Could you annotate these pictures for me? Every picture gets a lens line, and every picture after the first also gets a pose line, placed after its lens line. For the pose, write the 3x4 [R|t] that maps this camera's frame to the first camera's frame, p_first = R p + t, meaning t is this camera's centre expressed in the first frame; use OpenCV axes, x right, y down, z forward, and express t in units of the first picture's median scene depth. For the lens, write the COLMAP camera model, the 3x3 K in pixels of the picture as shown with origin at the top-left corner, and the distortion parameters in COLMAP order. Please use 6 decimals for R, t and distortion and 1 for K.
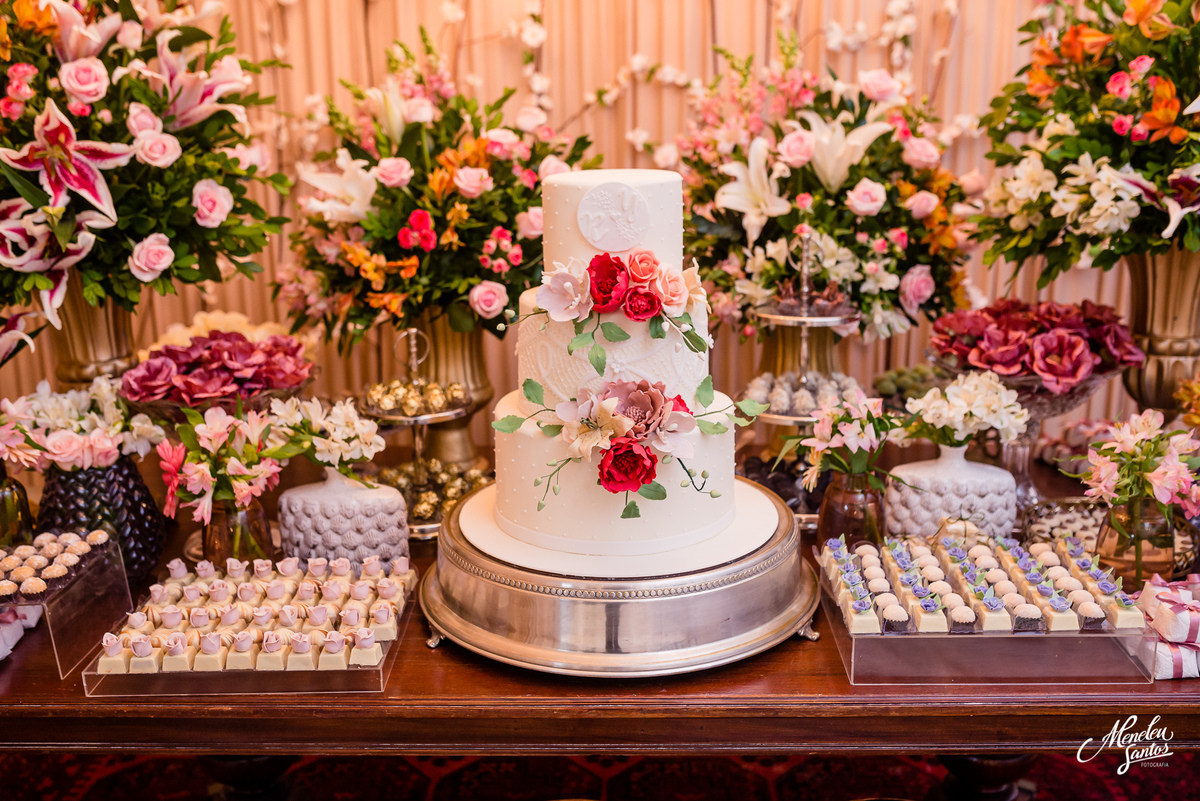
lens RADIAL K [[1163.9, 0, 596.1], [0, 1163.9, 408.1], [0, 0, 1]] dist [-0.027602, 0.000000]
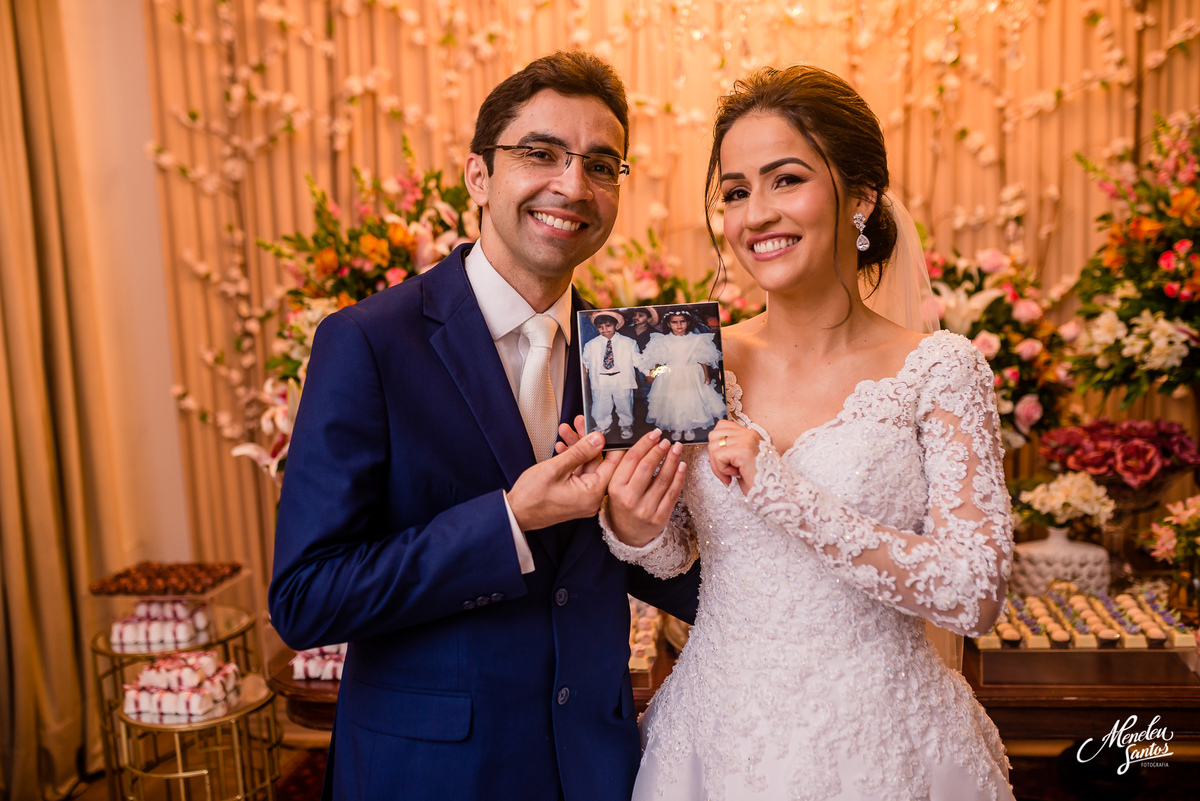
lens RADIAL K [[1163.9, 0, 594.9], [0, 1163.9, 410.1], [0, 0, 1]] dist [-0.027602, 0.000000]
pose [[0.992754, -0.014177, -0.119326, -0.058747], [-0.000746, 0.992270, -0.124099, 0.063153], [0.120163, 0.123289, 0.985069, -0.386807]]
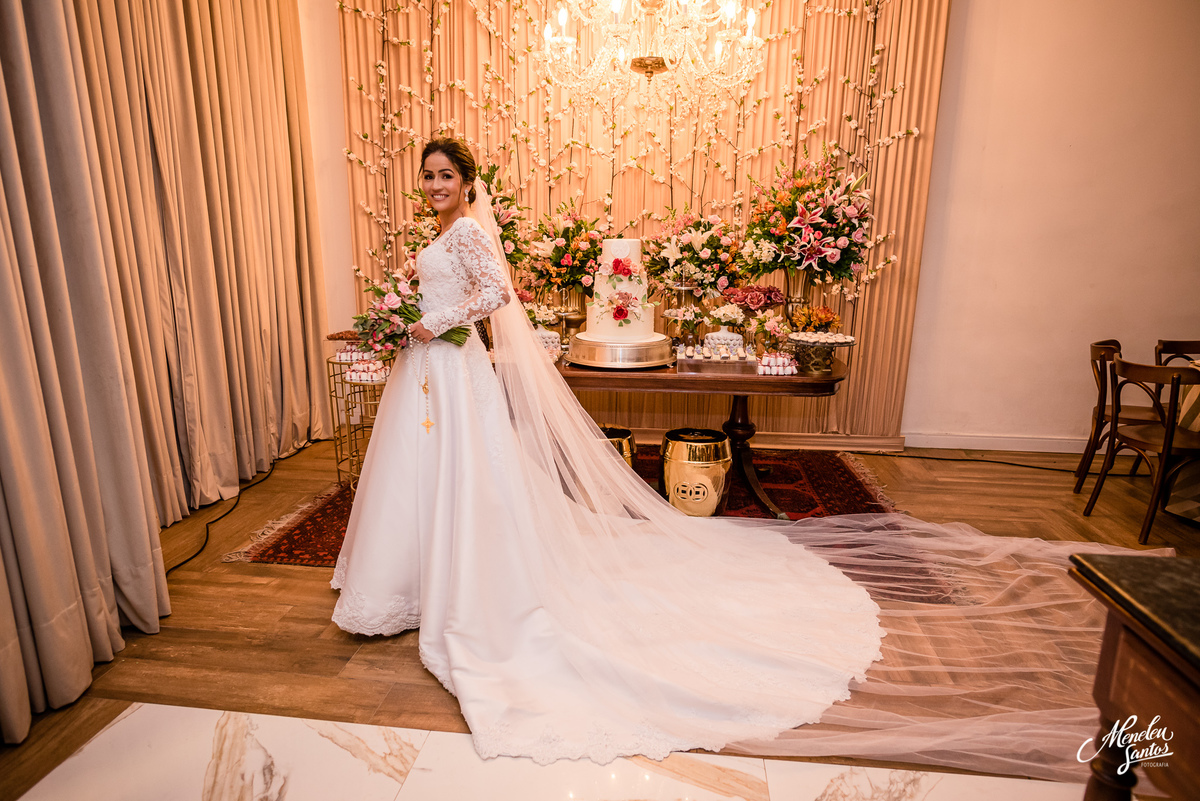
lens RADIAL K [[702.3, 0, 602.4], [0, 702.3, 404.7], [0, 0, 1]] dist [-0.036599, 0.015987]
pose [[0.996198, 0.043694, -0.075369, 0.121310], [-0.045892, 0.998563, -0.027675, 0.327558], [0.074051, 0.031029, 0.996772, -1.015991]]
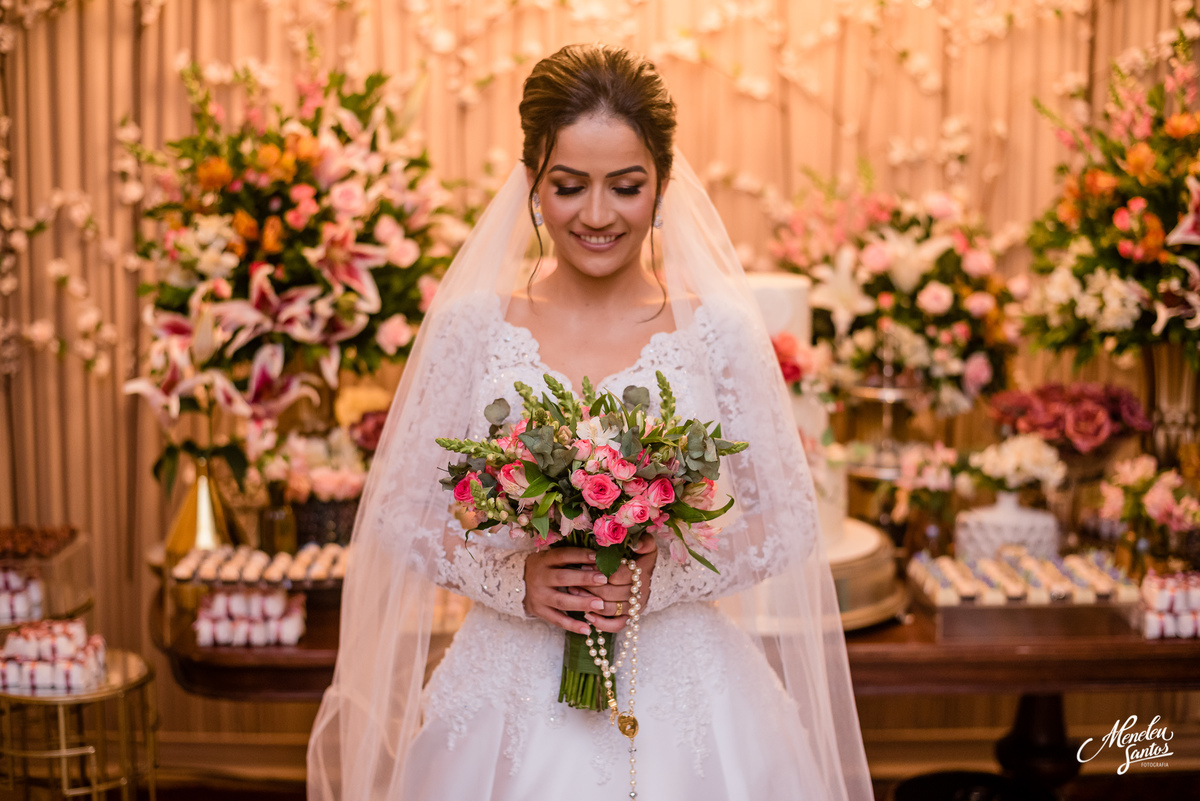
lens RADIAL K [[1794.8, 0, 608.9], [0, 1794.8, 398.0], [0, 0, 1]] dist [-0.096523, 0.000000]
pose [[0.997306, 0.013605, 0.072078, -0.266082], [-0.004972, 0.992927, -0.118624, 0.161085], [-0.073182, 0.117946, 0.990320, -0.903452]]
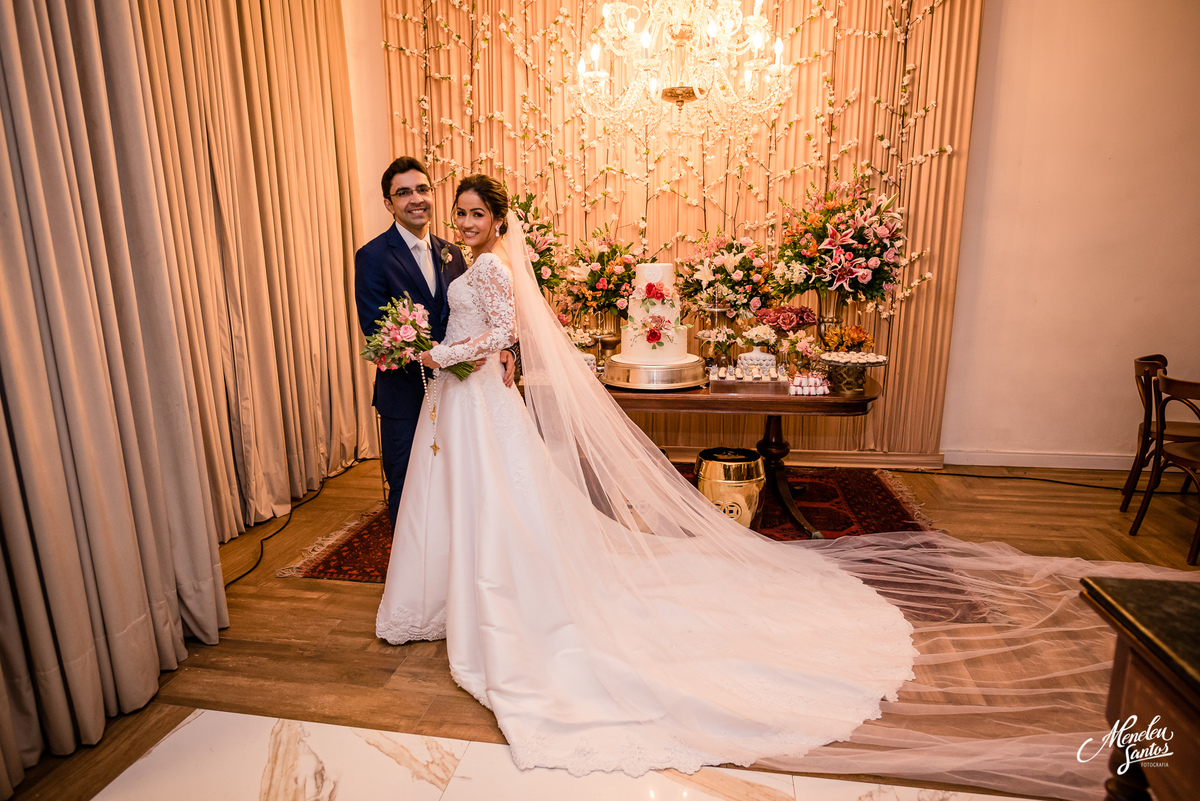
lens RADIAL K [[702.3, 0, 601.0], [0, 702.3, 404.6], [0, 0, 1]] dist [-0.036599, 0.015987]
pose [[0.990131, 0.034573, -0.135813, 0.141466], [-0.041218, 0.998071, -0.046424, 0.312715], [0.133946, 0.051563, 0.989646, -1.063911]]
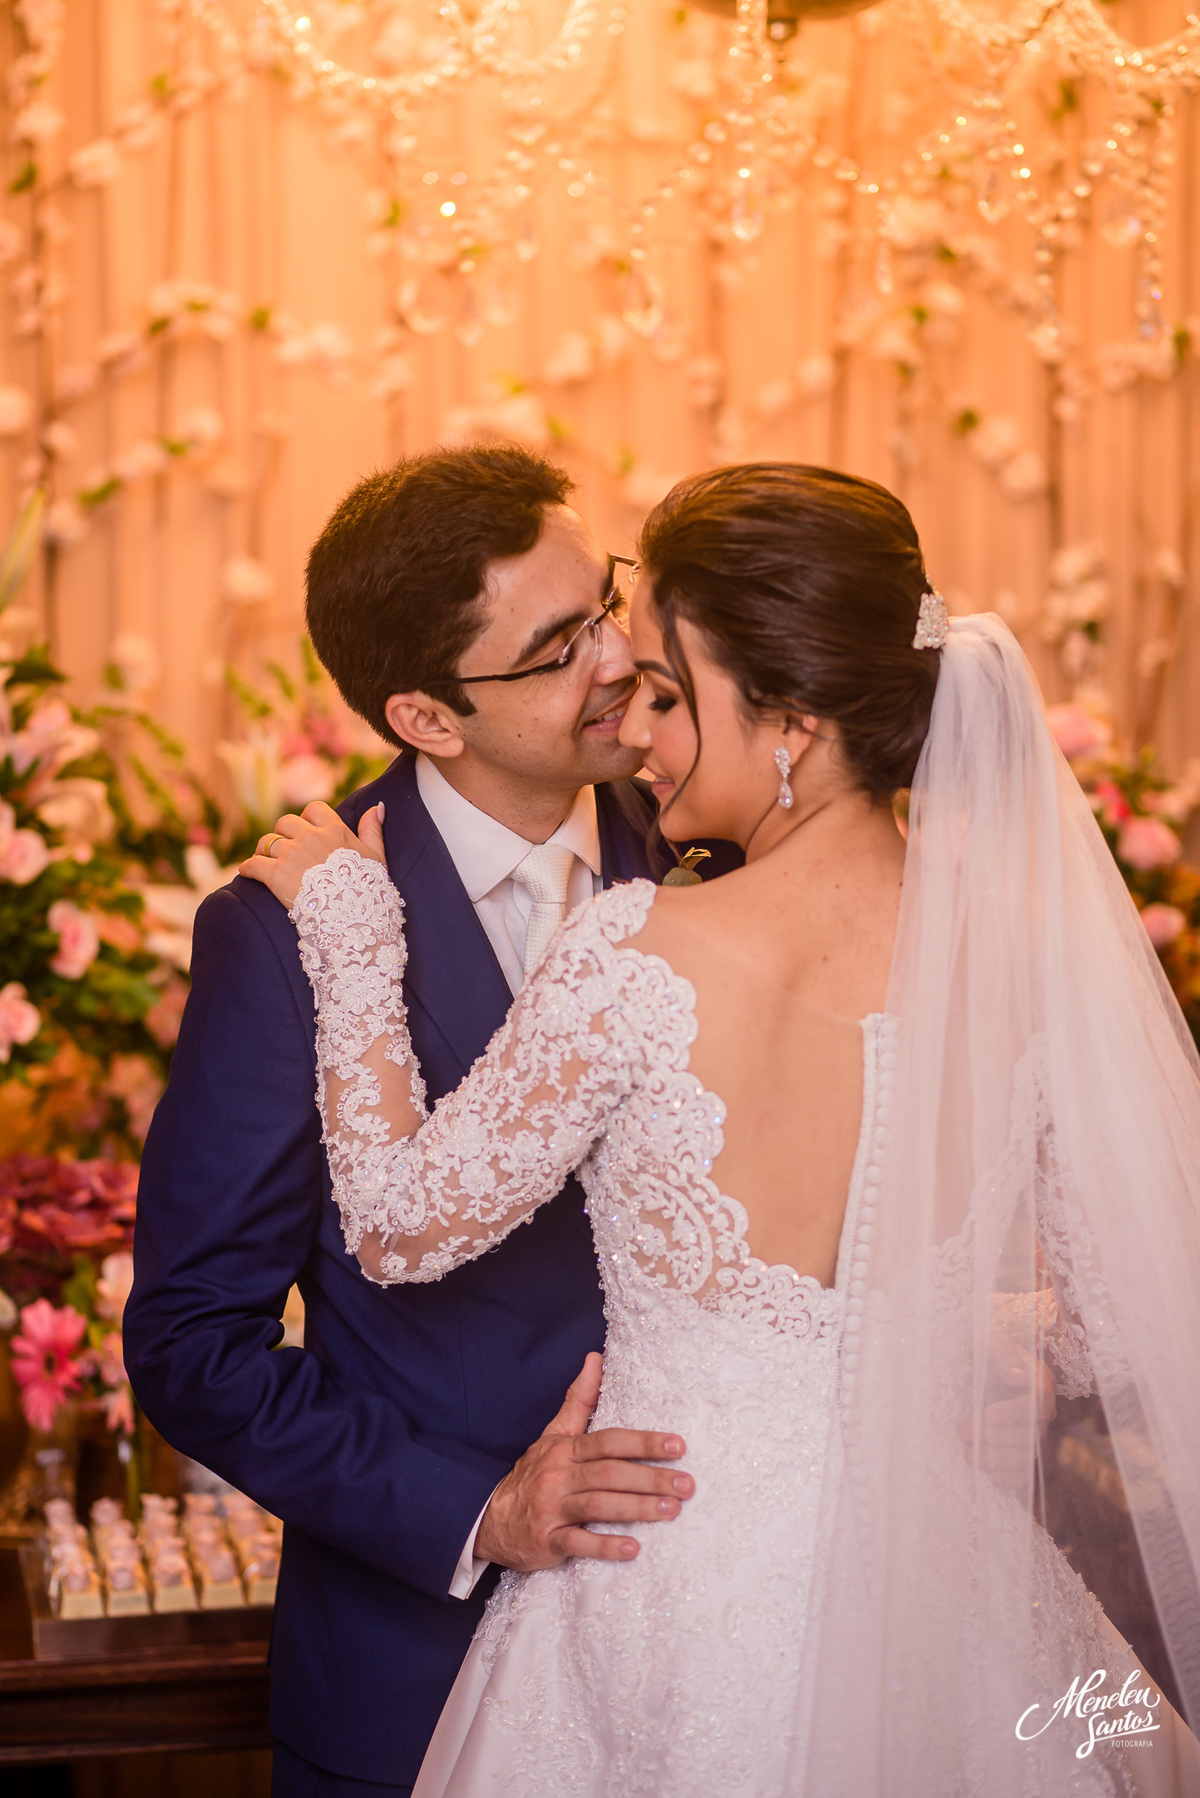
lens RADIAL K [[4332.6, 0, 610.0], [0, 4332.6, 907.8], [0, 0, 1]] dist [0.229385, 0.000000]
pose [[0.984333, -0.011969, 0.175913, -0.440367], [0.044349, 0.982424, -0.181318, 0.235846], [-0.170651, 0.186279, 0.967563, -1.269571]]
